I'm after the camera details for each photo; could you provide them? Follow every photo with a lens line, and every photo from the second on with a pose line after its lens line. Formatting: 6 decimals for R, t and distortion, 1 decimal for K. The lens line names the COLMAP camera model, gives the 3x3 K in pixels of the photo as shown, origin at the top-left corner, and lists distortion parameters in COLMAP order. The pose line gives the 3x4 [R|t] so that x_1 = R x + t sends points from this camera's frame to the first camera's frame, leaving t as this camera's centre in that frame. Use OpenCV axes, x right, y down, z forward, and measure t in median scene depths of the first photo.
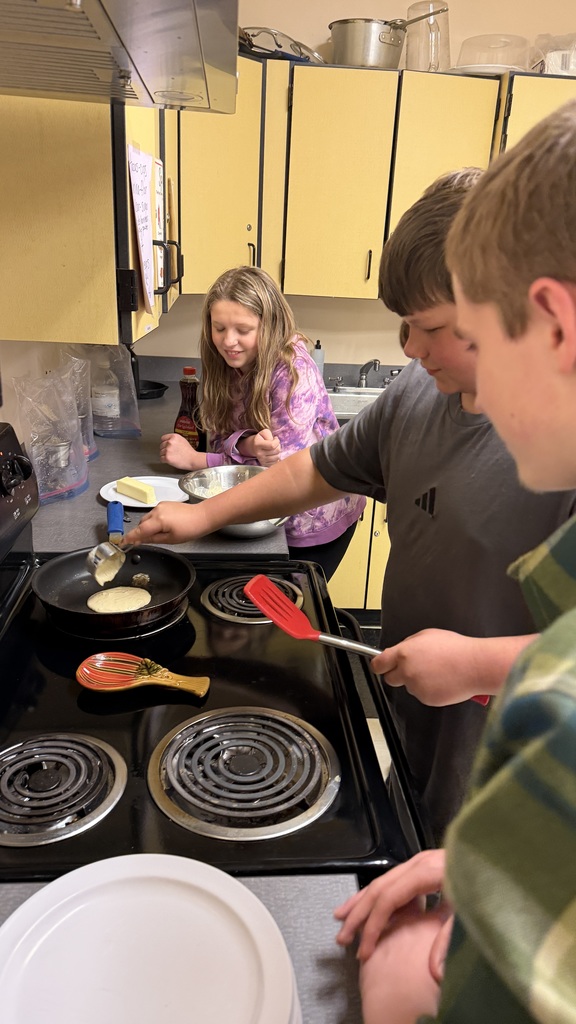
lens RADIAL K [[725.9, 0, 288.0], [0, 725.9, 512.0], [0, 0, 1]] dist [0.044931, -0.058441]
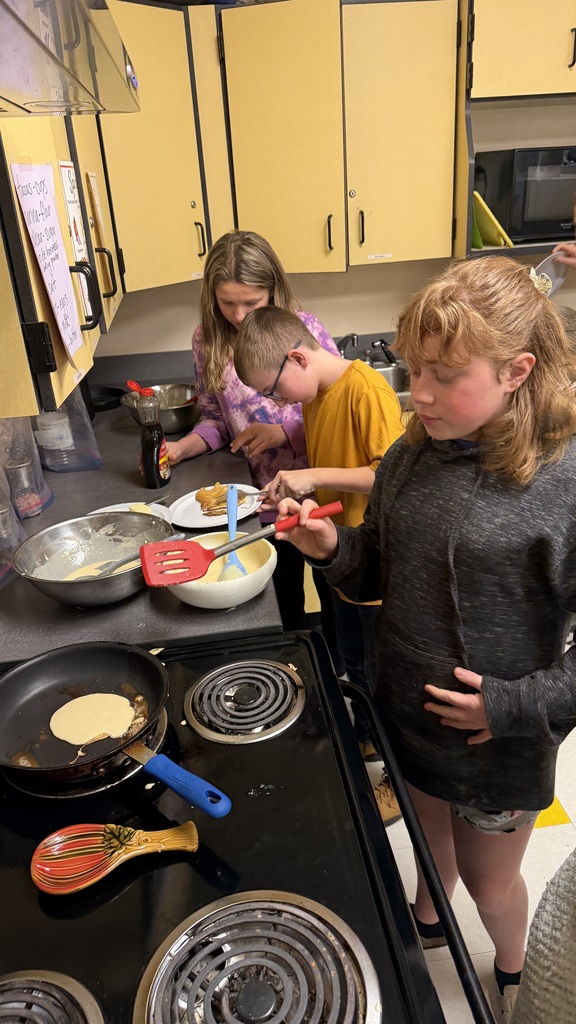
lens RADIAL K [[729.1, 0, 293.5], [0, 729.1, 499.8], [0, 0, 1]] dist [0.042955, -0.052313]
pose [[0.992252, -0.123820, 0.010197, 0.022848], [0.122915, 0.990318, 0.064512, -0.135932], [-0.018086, -0.062759, 0.997865, 0.158963]]
